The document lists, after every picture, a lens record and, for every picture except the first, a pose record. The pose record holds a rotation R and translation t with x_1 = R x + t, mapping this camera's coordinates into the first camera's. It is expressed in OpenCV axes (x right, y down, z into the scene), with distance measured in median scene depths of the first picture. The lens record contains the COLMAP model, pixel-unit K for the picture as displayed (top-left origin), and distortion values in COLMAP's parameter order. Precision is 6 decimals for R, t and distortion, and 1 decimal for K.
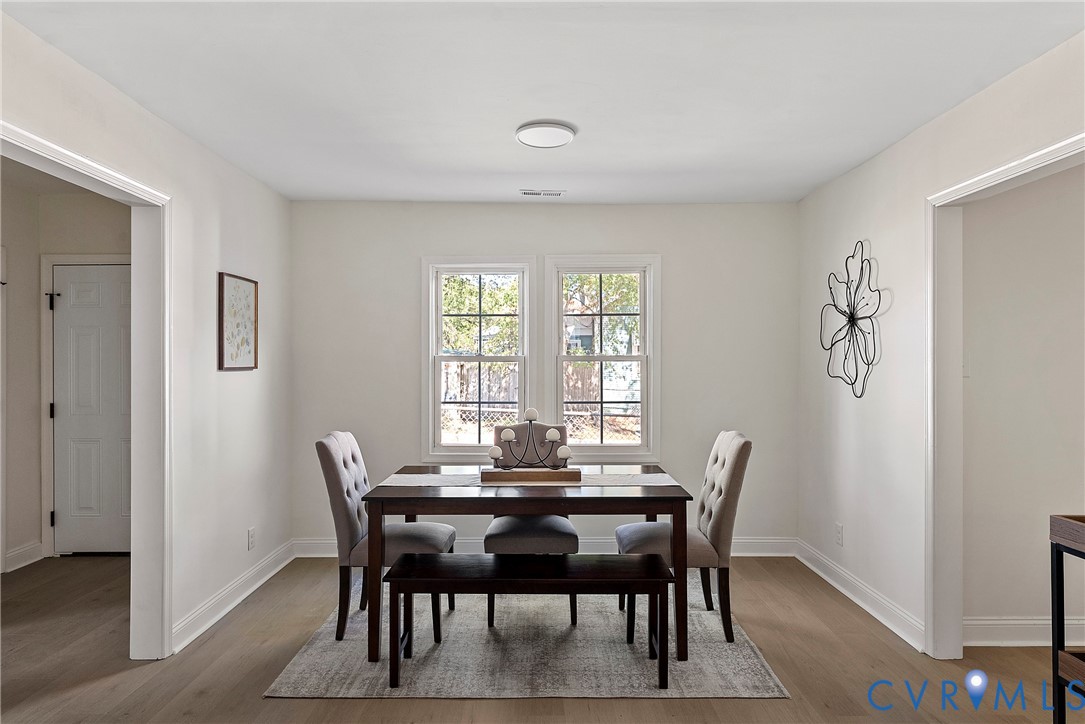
lens RADIAL K [[663.8, 0, 542.5], [0, 663.8, 362.0], [0, 0, 1]] dist [0.003428, 0.000714]
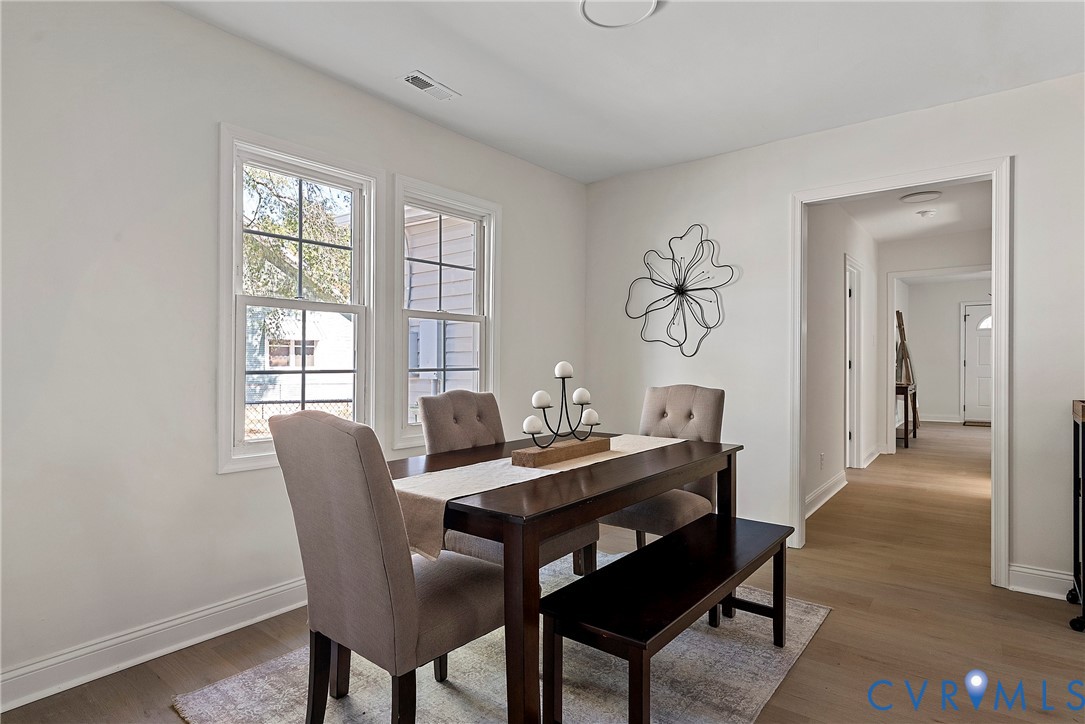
lens RADIAL K [[580.3, 0, 542.5], [0, 580.3, 362.0], [0, 0, 1]] dist [-0.000732, -0.000131]
pose [[0.609313, 0.003090, 0.792924, -0.503405], [-0.000399, 0.999993, -0.003590, 0.066626], [-0.792930, 0.001872, 0.609310, 0.566366]]
